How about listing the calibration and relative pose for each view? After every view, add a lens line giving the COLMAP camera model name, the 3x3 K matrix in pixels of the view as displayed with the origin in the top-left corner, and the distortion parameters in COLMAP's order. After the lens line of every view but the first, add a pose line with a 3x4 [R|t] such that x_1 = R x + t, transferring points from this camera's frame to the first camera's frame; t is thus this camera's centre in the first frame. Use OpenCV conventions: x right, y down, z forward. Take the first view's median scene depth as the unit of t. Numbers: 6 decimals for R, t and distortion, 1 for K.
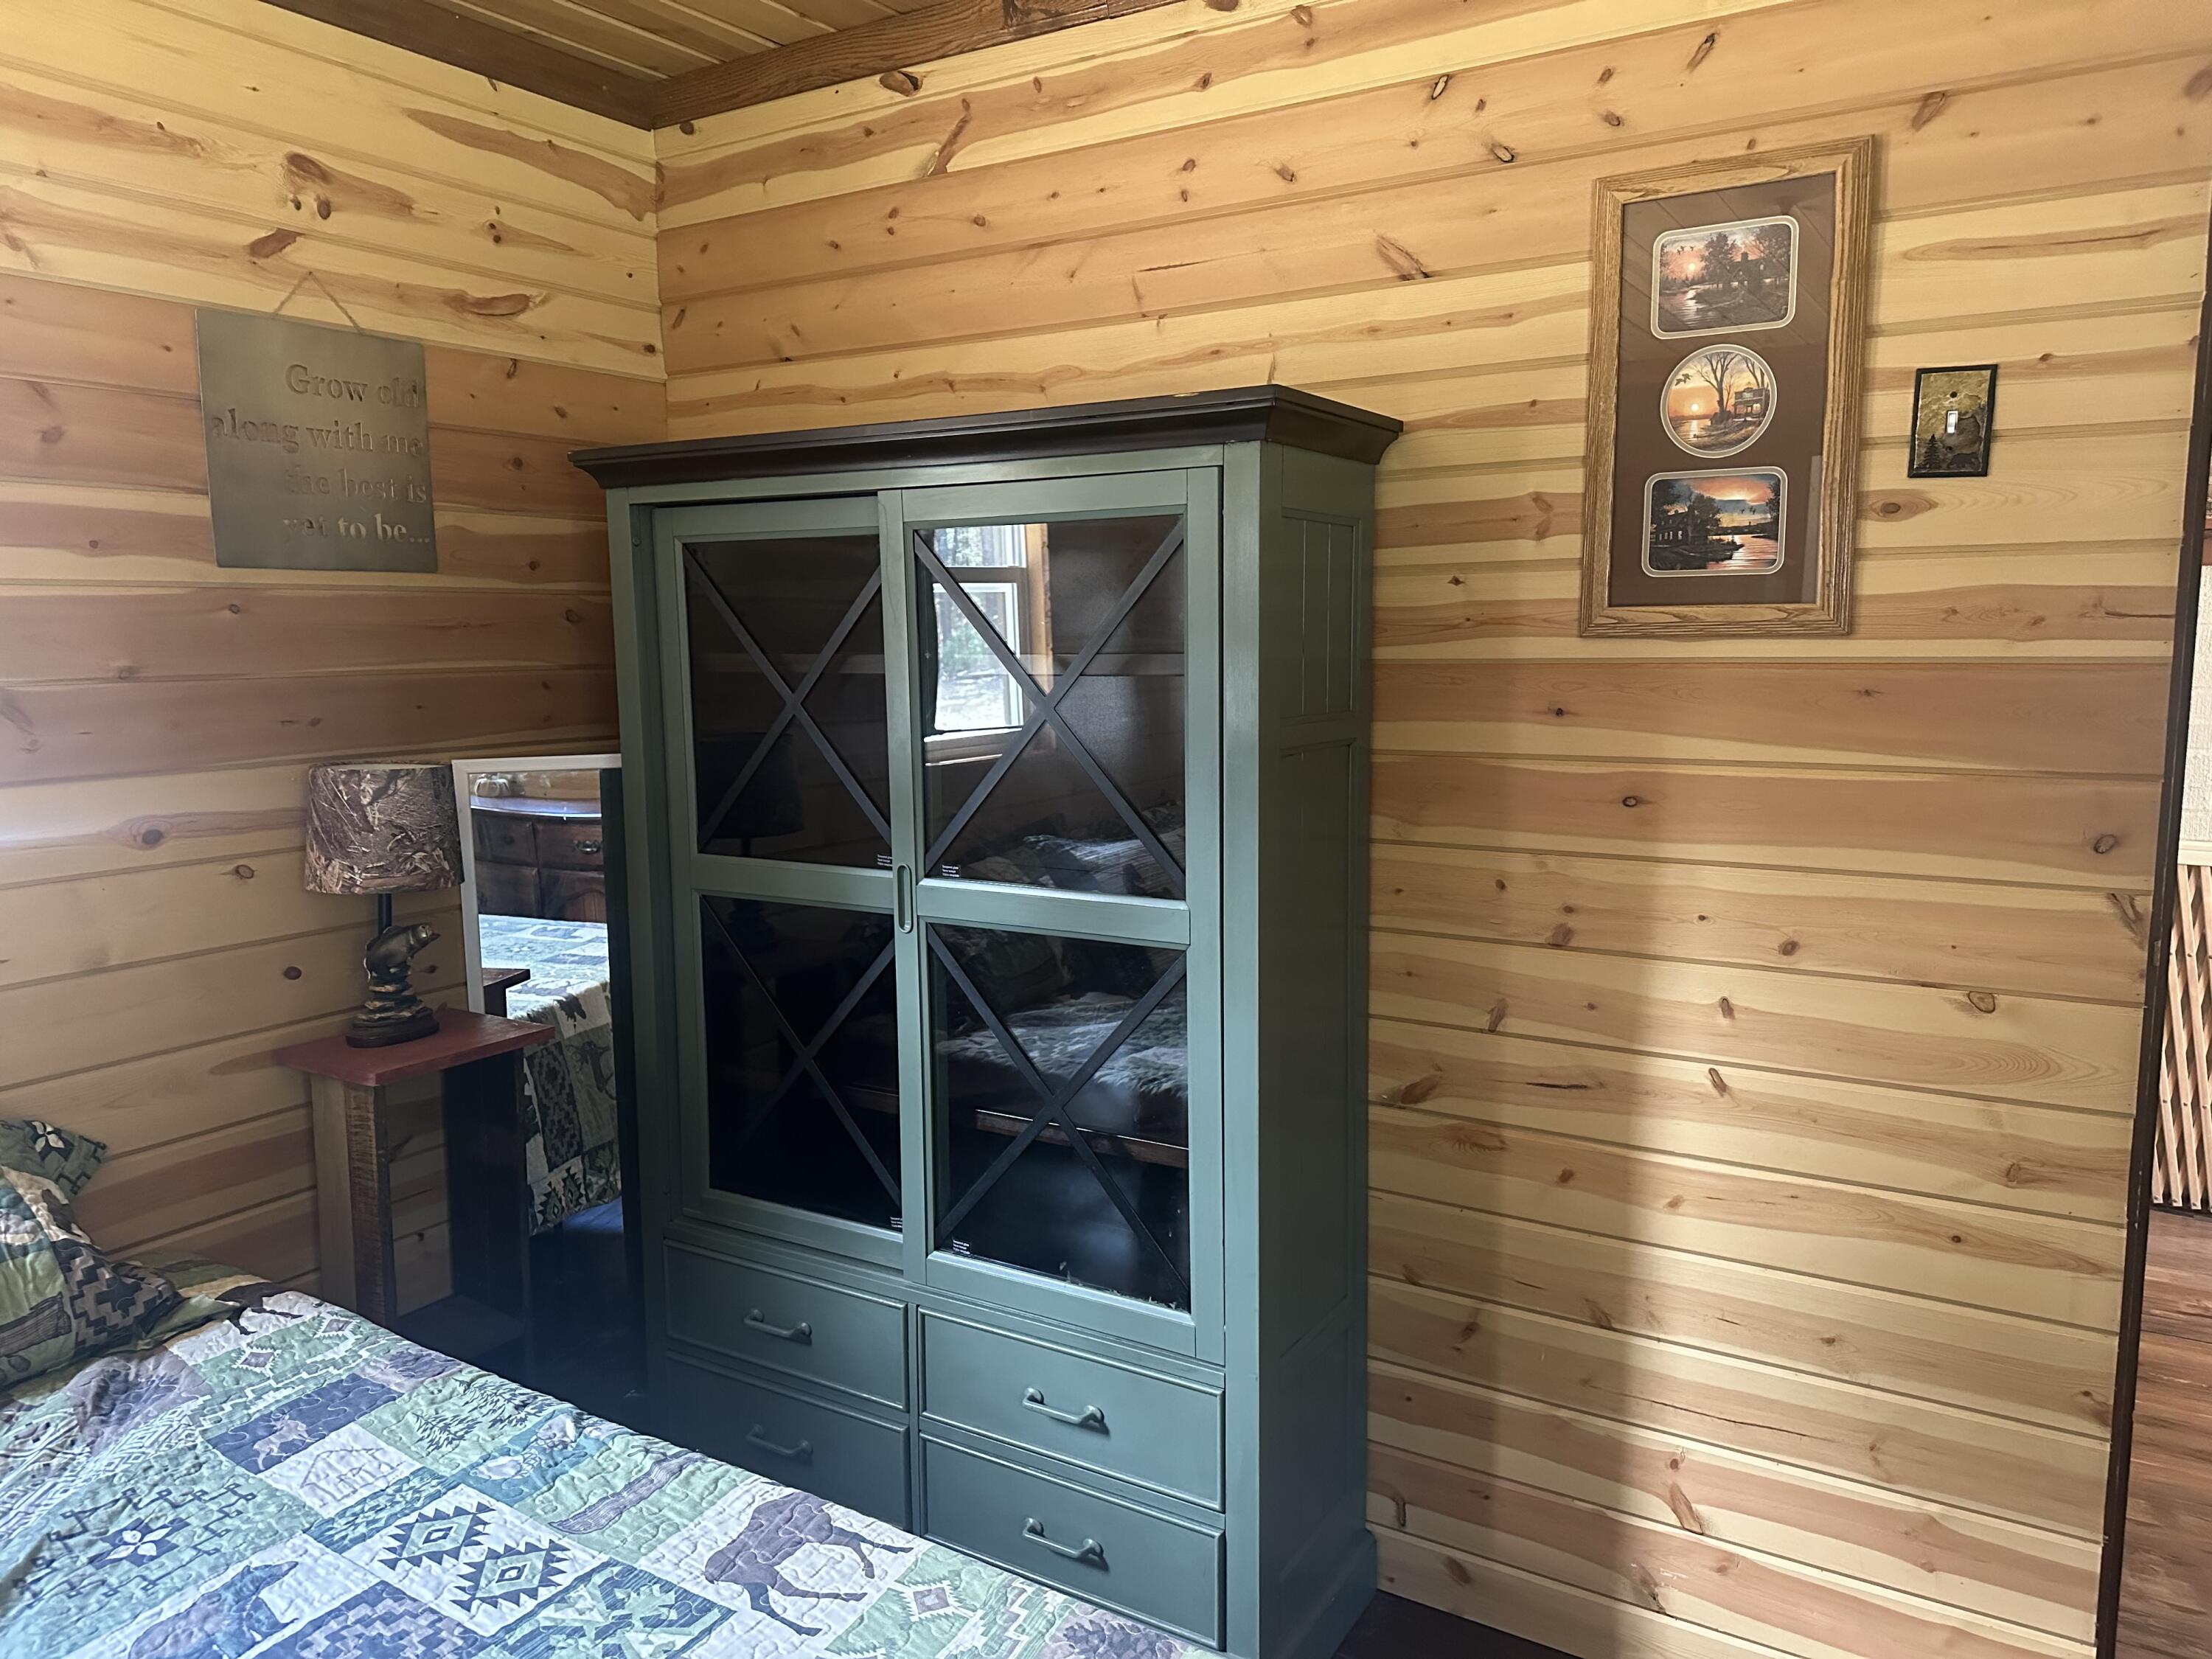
lens RADIAL K [[1546.4, 0, 1125.7], [0, 1546.4, 835.2], [0, 0, 1]] dist [0.056462, -0.064094]
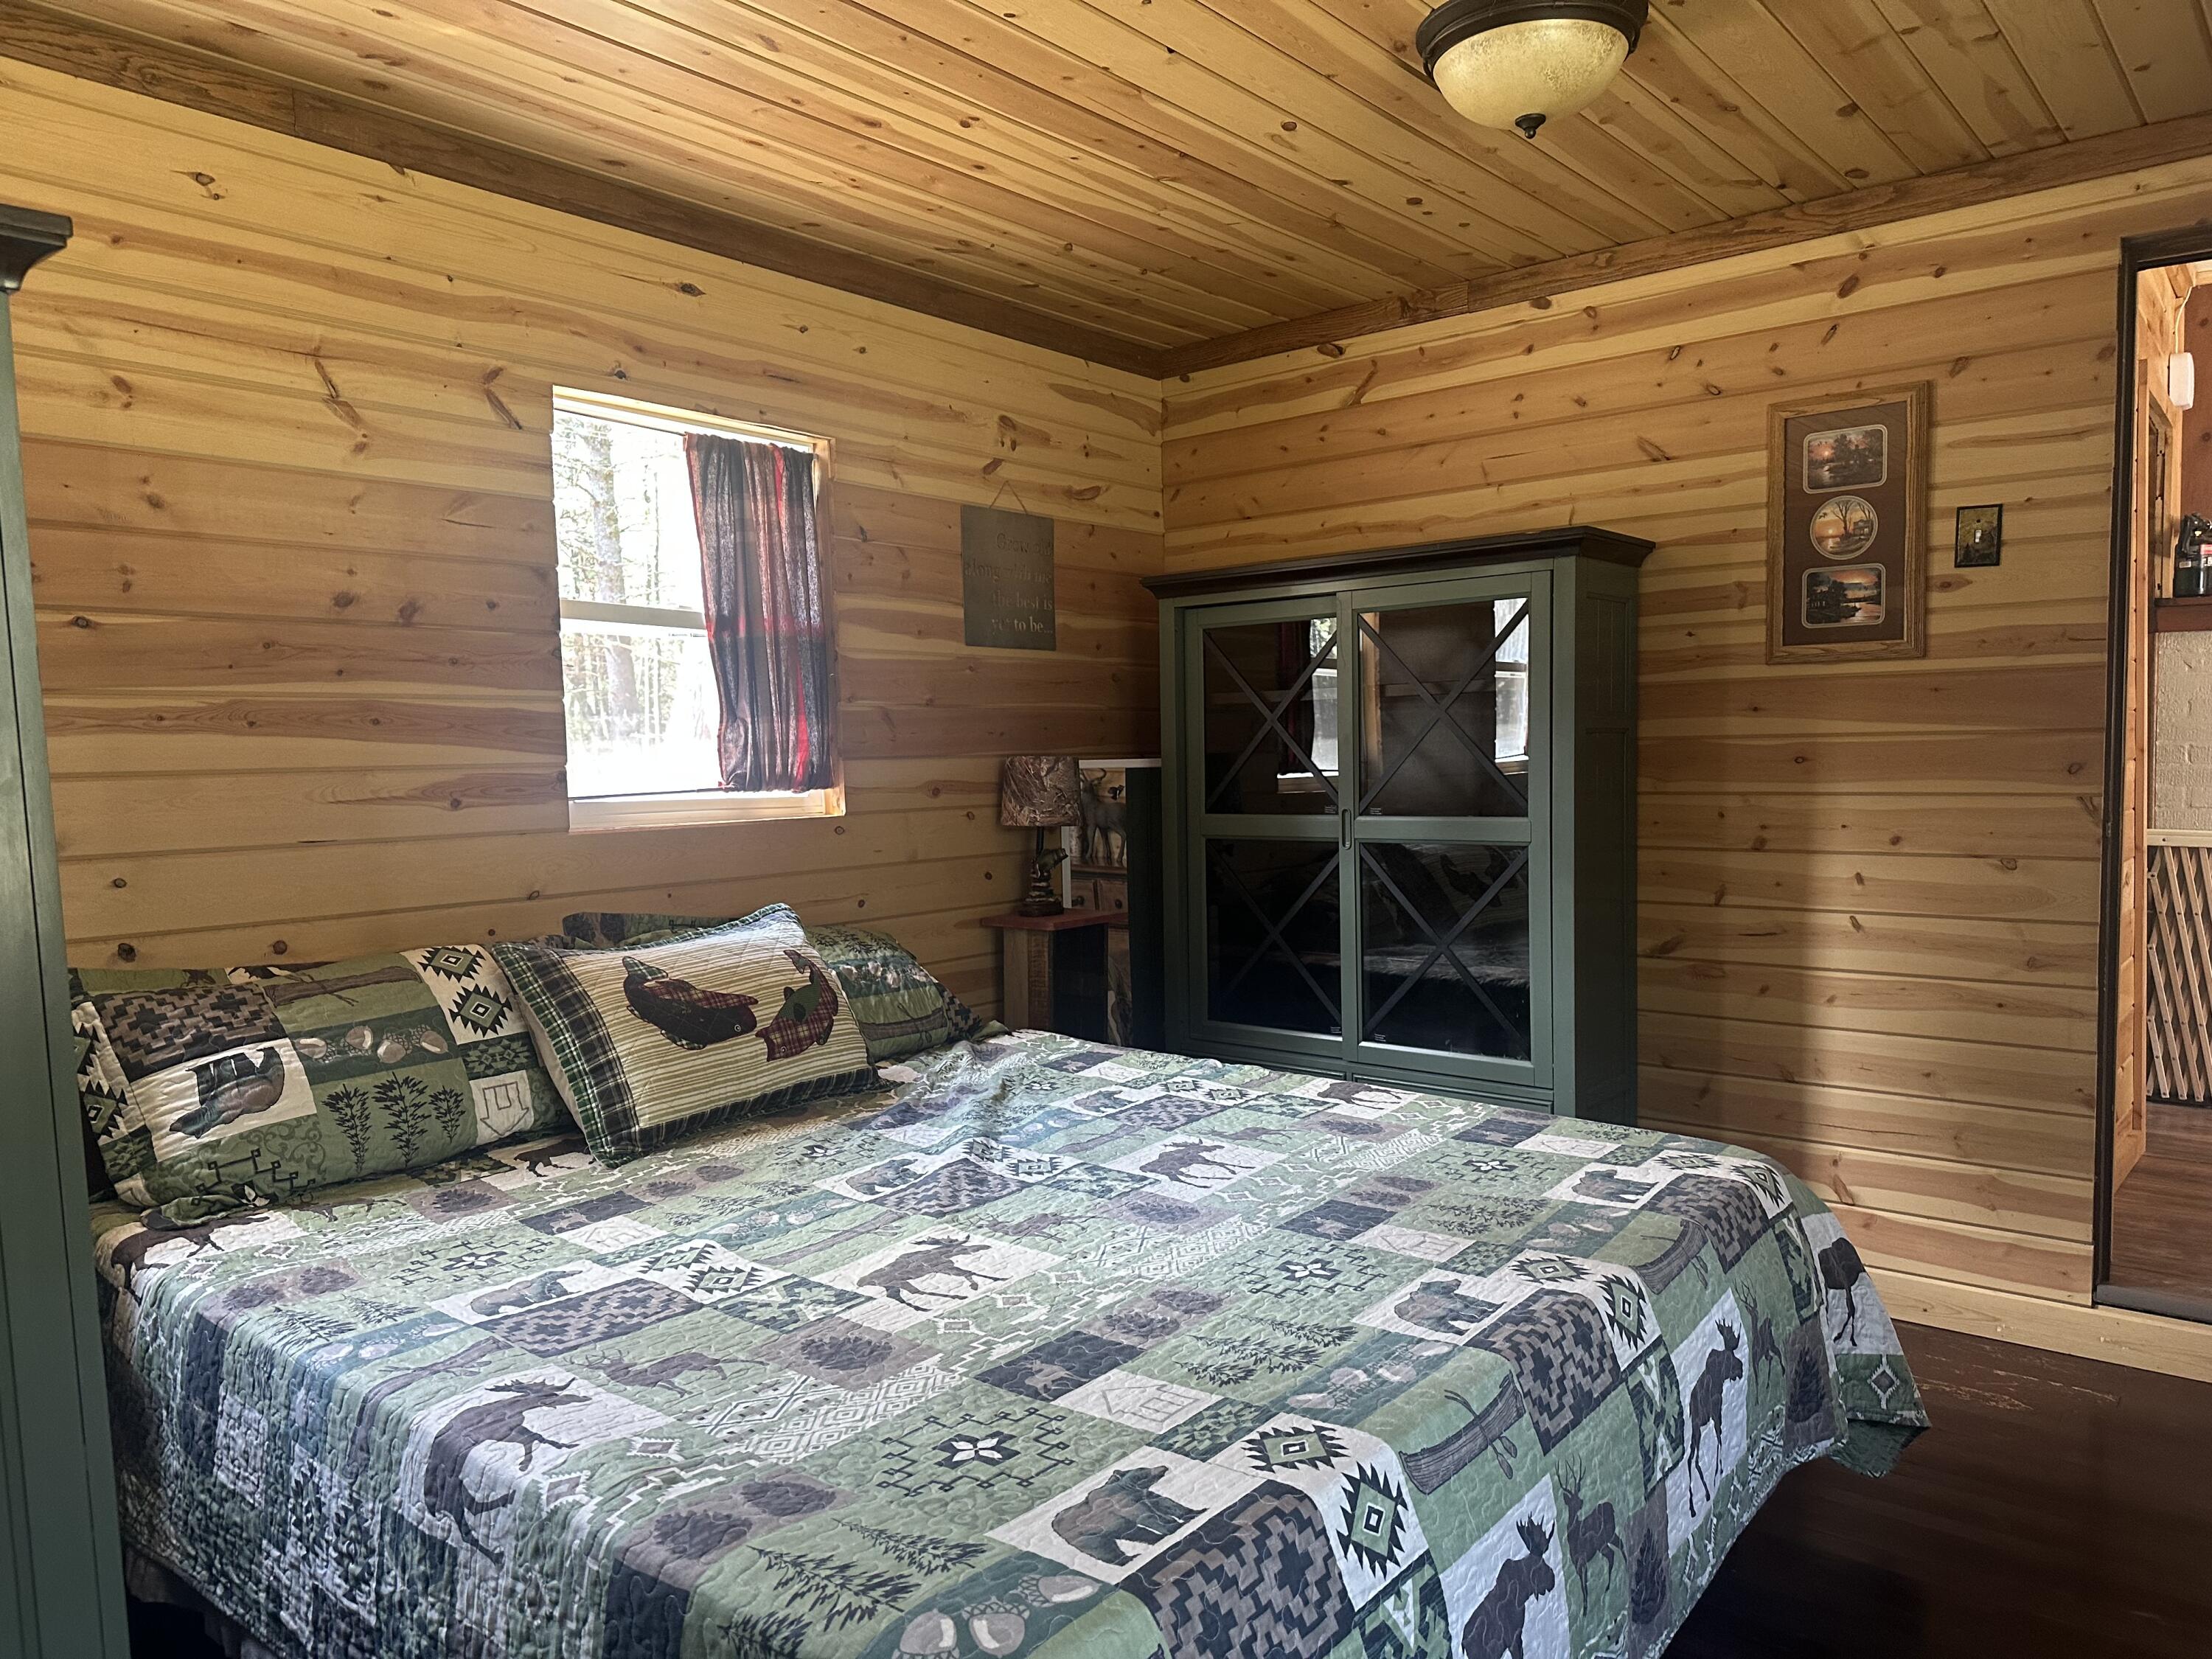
lens RADIAL K [[1546.4, 0, 1105.9], [0, 1546.4, 844.8], [0, 0, 1]] dist [0.056462, -0.064094]
pose [[0.988590, 0.000318, -0.150628, -0.164571], [-0.010622, 0.997655, -0.067608, 0.192152], [0.150254, 0.068437, 0.986276, -0.779246]]
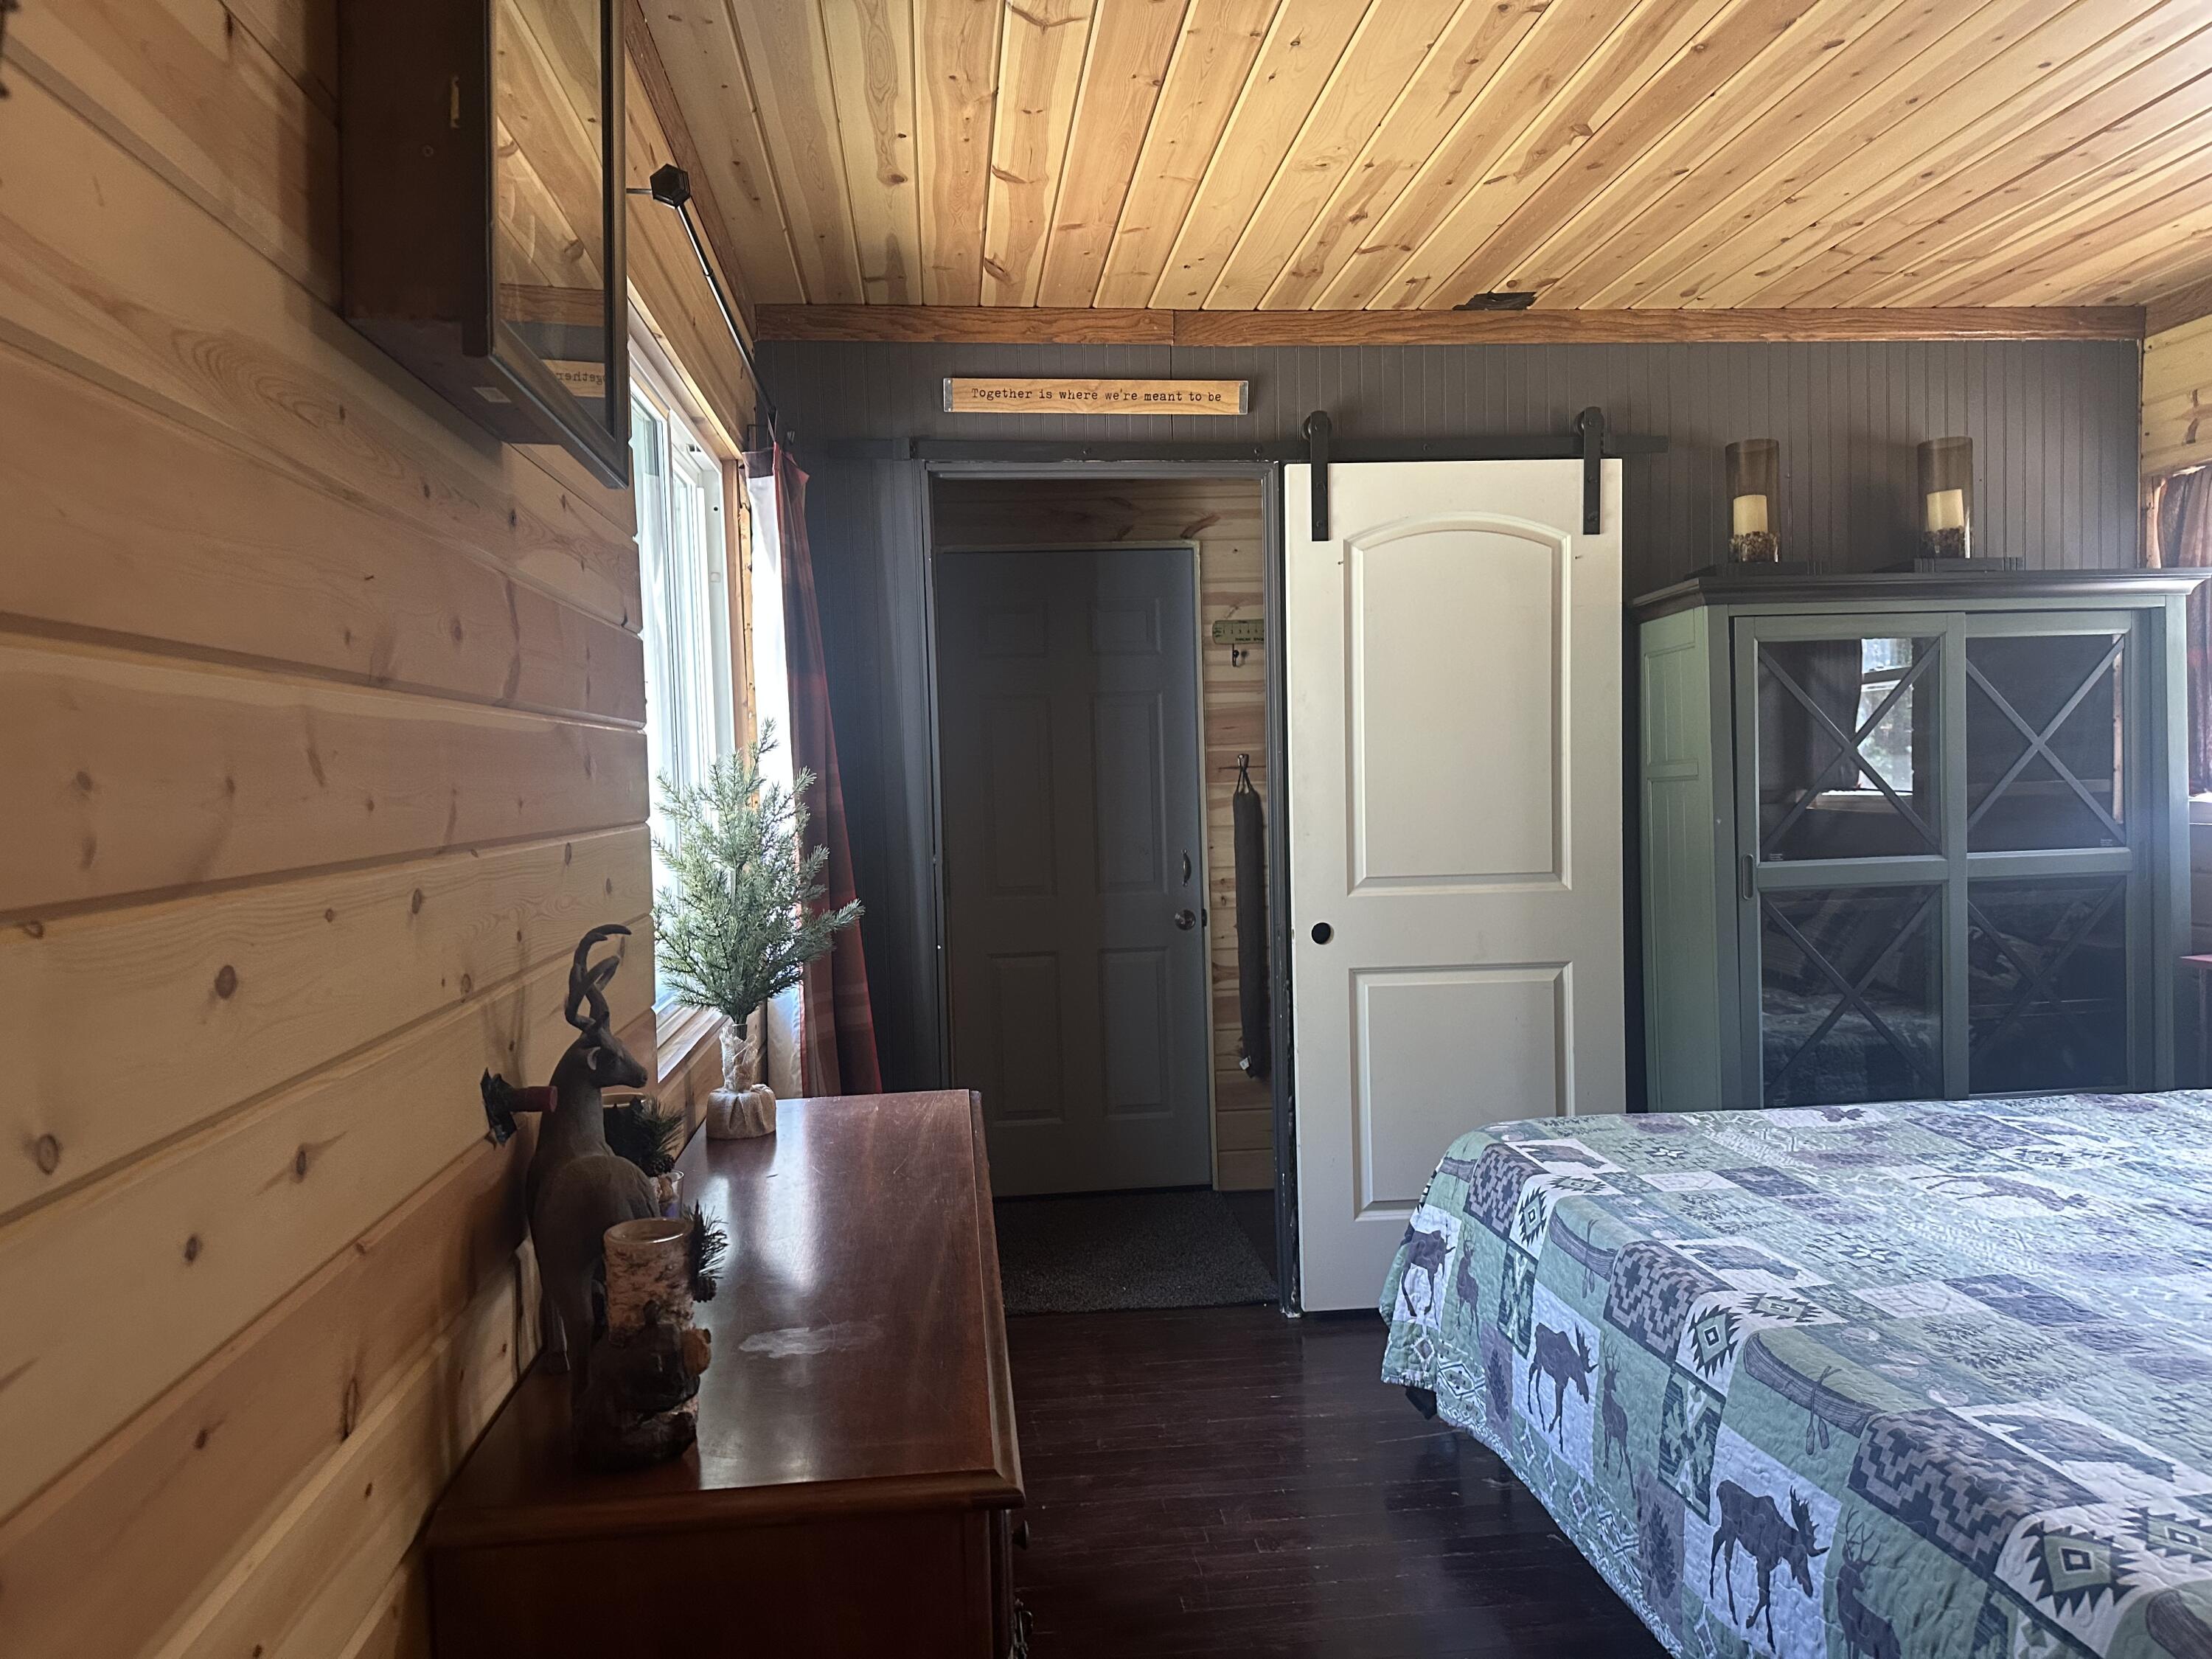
lens RADIAL K [[1546.4, 0, 1098.8], [0, 1546.4, 851.3], [0, 0, 1]] dist [0.056462, -0.064094]
pose [[-0.803211, 0.059541, -0.592711, 0.881842], [-0.047203, 0.985502, 0.162965, -0.038618], [0.593821, 0.158873, -0.788756, 0.721435]]
